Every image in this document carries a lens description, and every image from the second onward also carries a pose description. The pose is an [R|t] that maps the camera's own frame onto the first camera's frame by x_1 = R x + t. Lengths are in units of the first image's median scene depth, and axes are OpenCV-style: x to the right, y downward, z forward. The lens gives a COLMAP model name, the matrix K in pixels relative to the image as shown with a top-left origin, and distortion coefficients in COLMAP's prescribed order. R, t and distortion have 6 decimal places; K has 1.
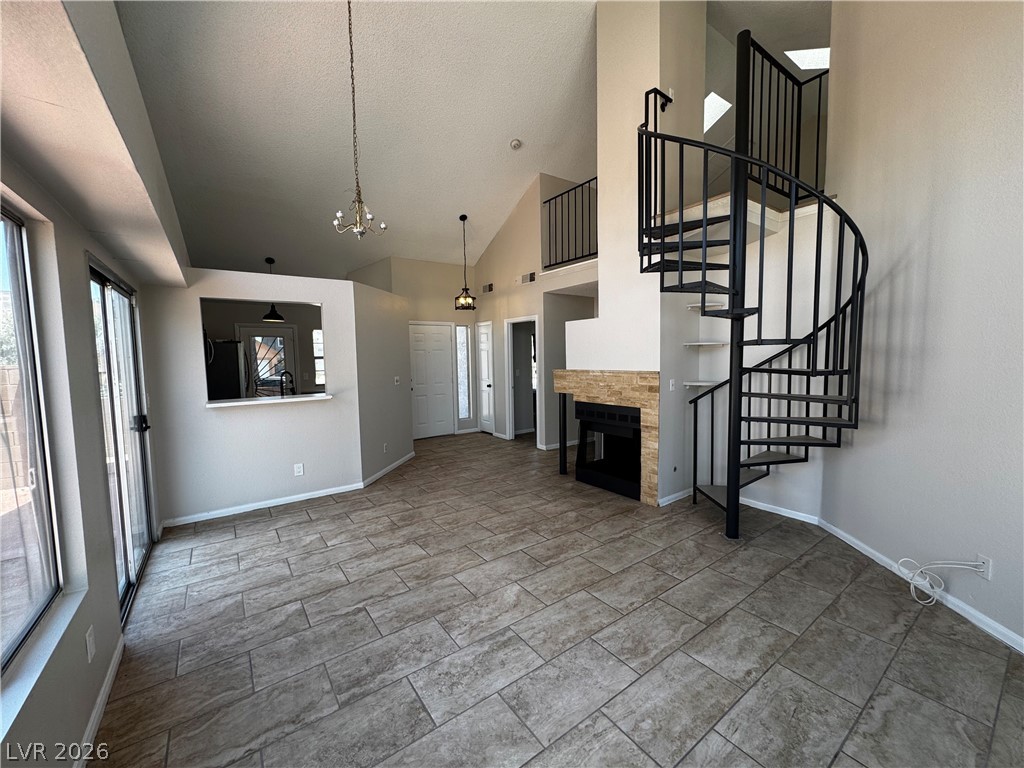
lens RADIAL K [[407.6, 0, 513.2], [0, 407.6, 384.4], [0, 0, 1]] dist [-0.003997, 0.001236]
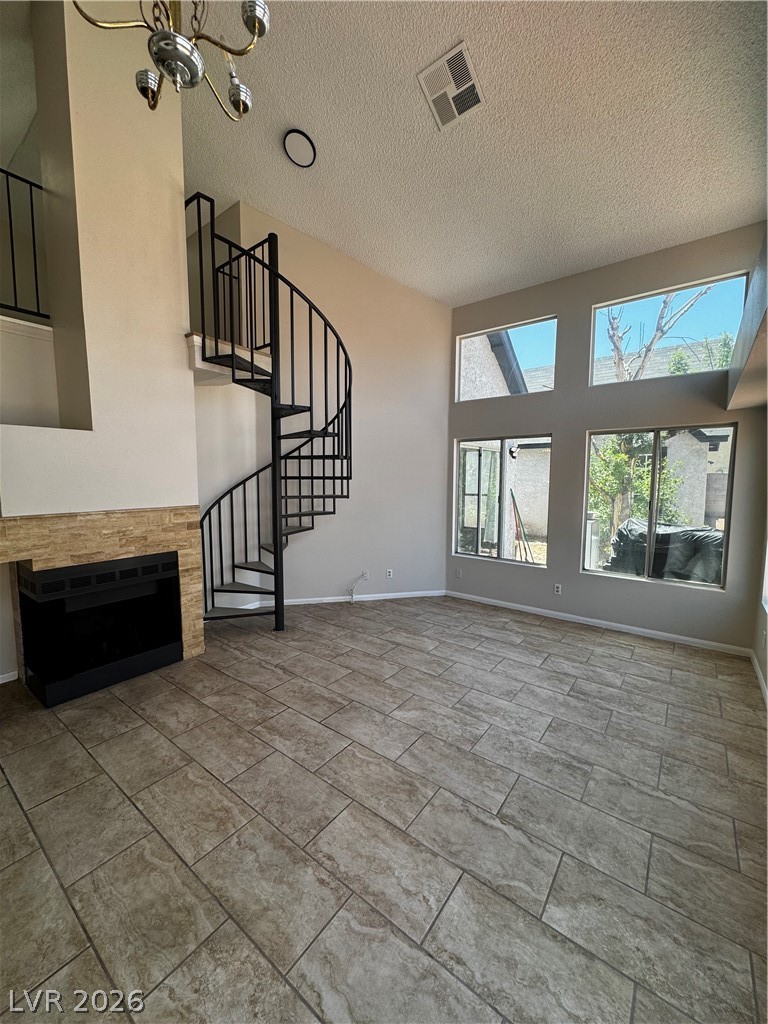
lens RADIAL K [[407.6, 0, 382.9], [0, 407.6, 514.2], [0, 0, 1]] dist [-0.003997, 0.001236]
pose [[-0.287263, -0.069620, 0.955318, -0.772129], [0.072274, 0.992936, 0.094094, -0.082662], [-0.955121, 0.096075, -0.280202, 1.055166]]
